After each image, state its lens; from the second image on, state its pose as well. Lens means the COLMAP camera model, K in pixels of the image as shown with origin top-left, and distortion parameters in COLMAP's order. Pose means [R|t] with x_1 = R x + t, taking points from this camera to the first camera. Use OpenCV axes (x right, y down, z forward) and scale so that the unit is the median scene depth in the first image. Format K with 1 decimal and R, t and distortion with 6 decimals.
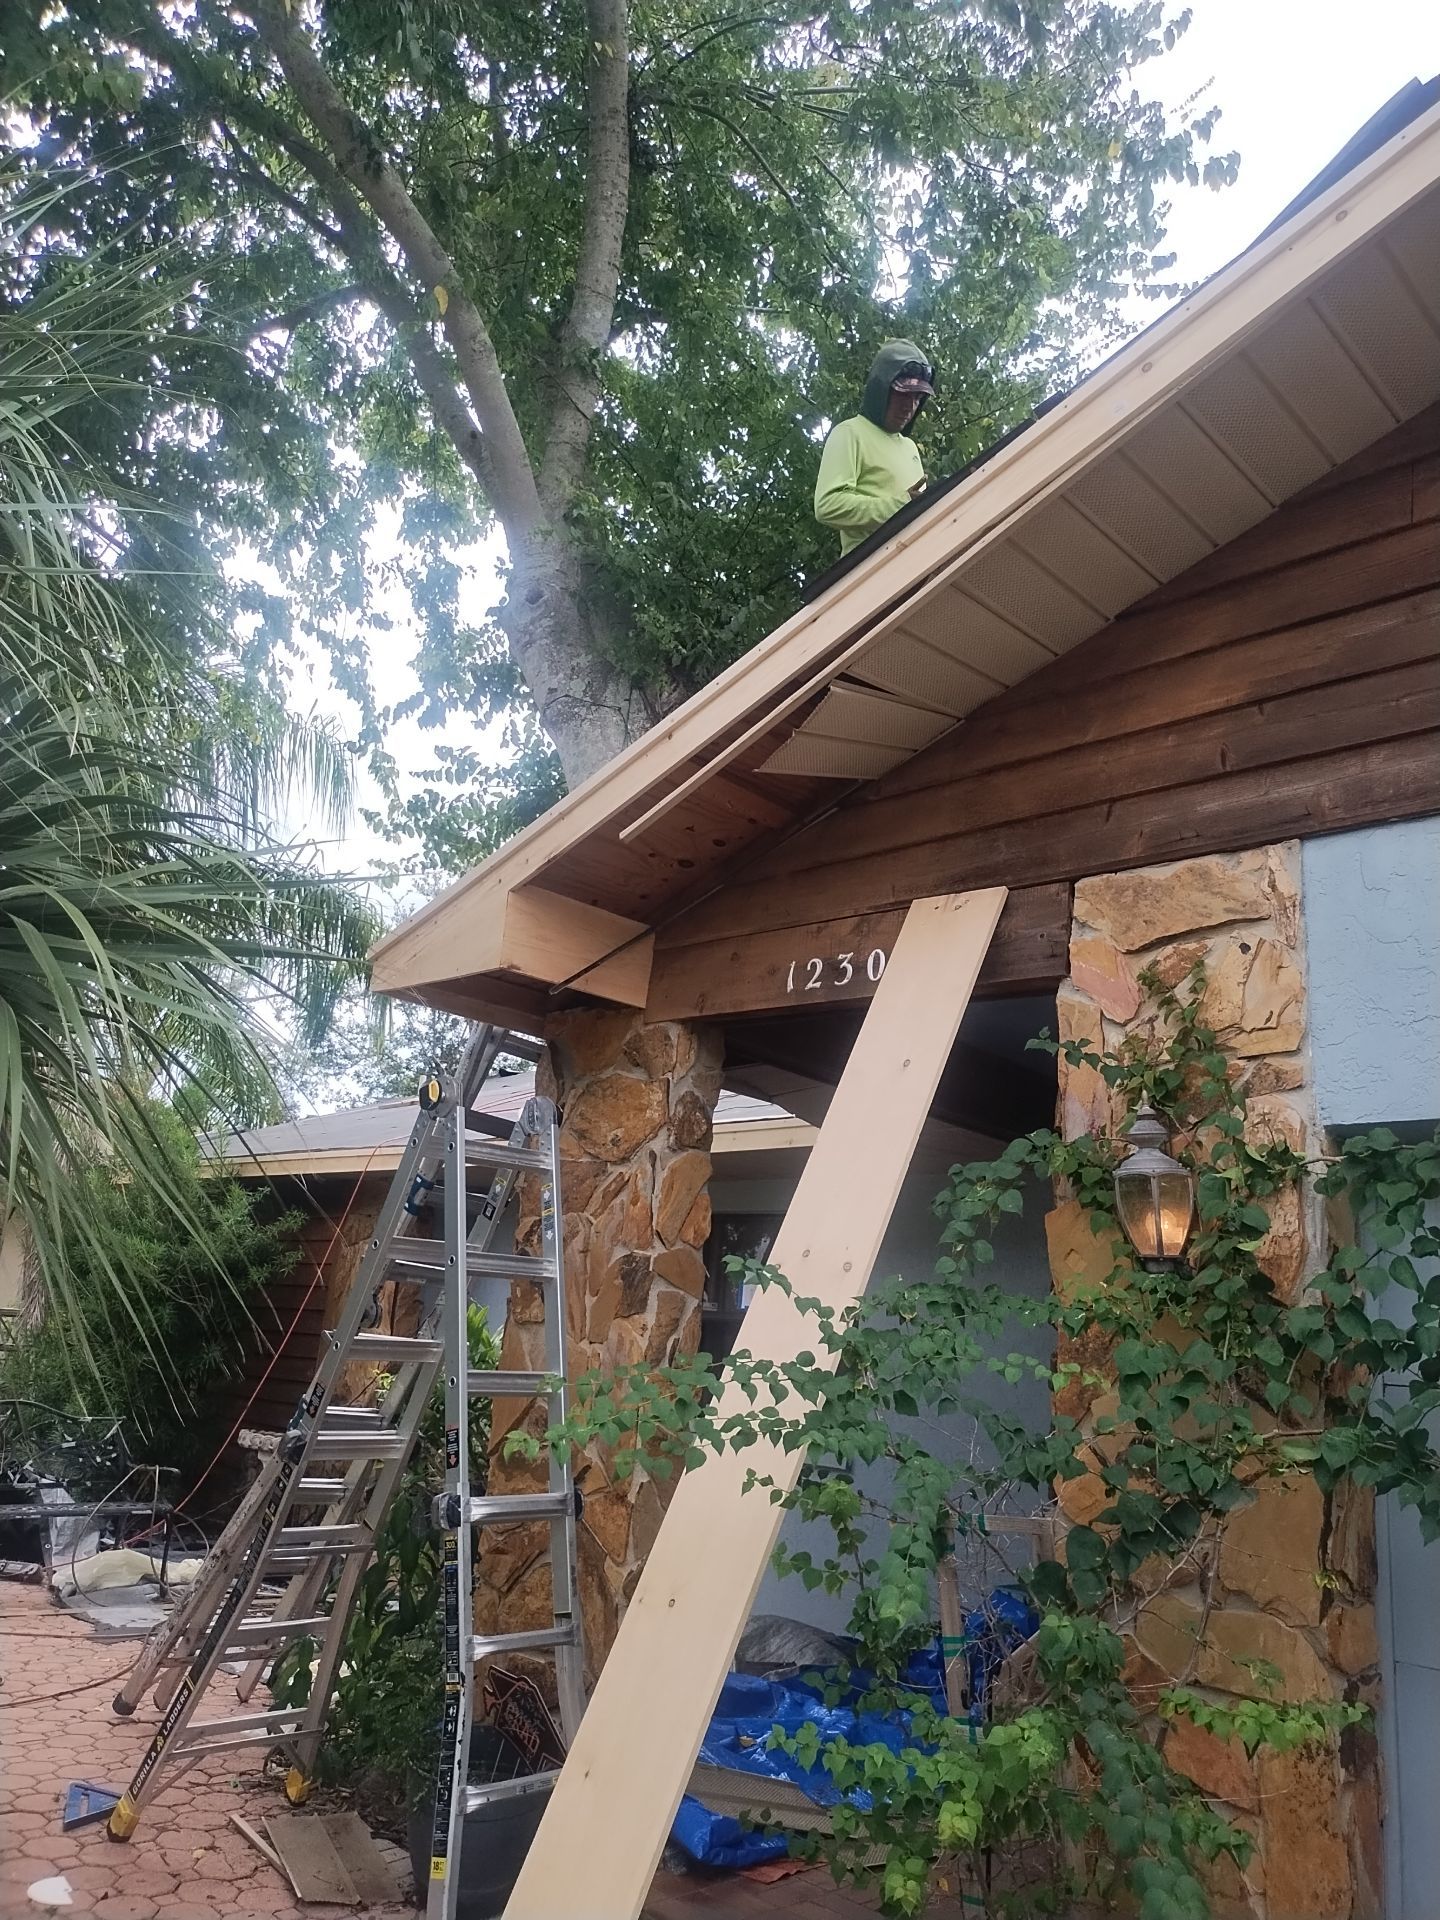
lens RADIAL K [[1427.2, 0, 720.0], [0, 1427.2, 960.0], [0, 0, 1]] dist [0.086218, -0.165646]
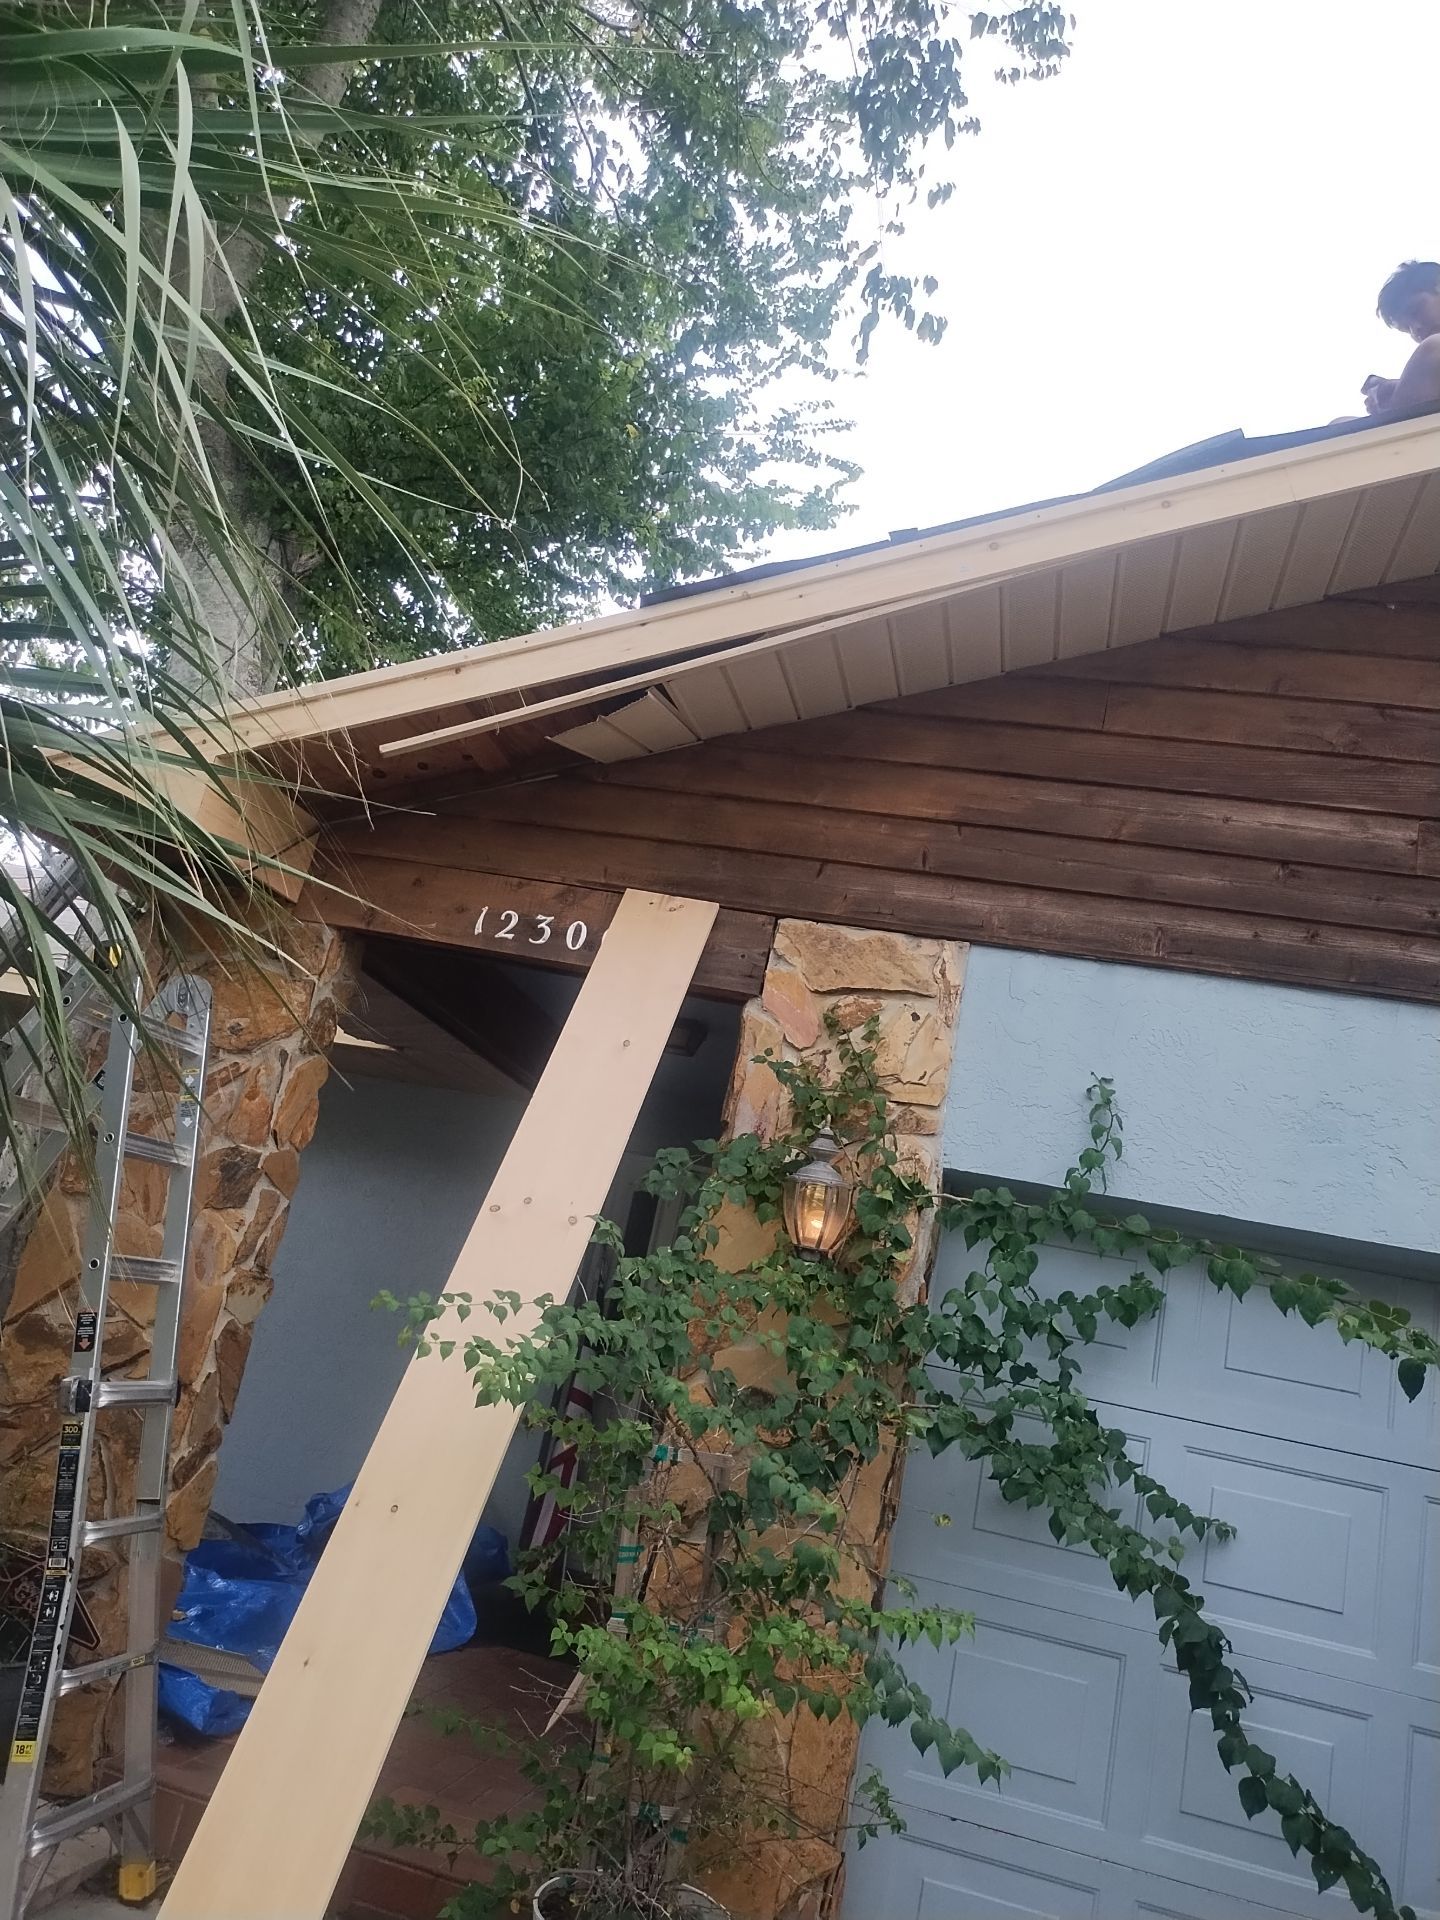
lens RADIAL K [[1443.1, 0, 720.0], [0, 1443.1, 960.0], [0, 0, 1]] dist [0.089669, -0.140775]
pose [[0.838376, 0.227145, 0.495510, -0.377373], [-0.267622, 0.963459, 0.011146, -0.022358], [-0.474872, -0.141954, 0.868531, -0.007752]]
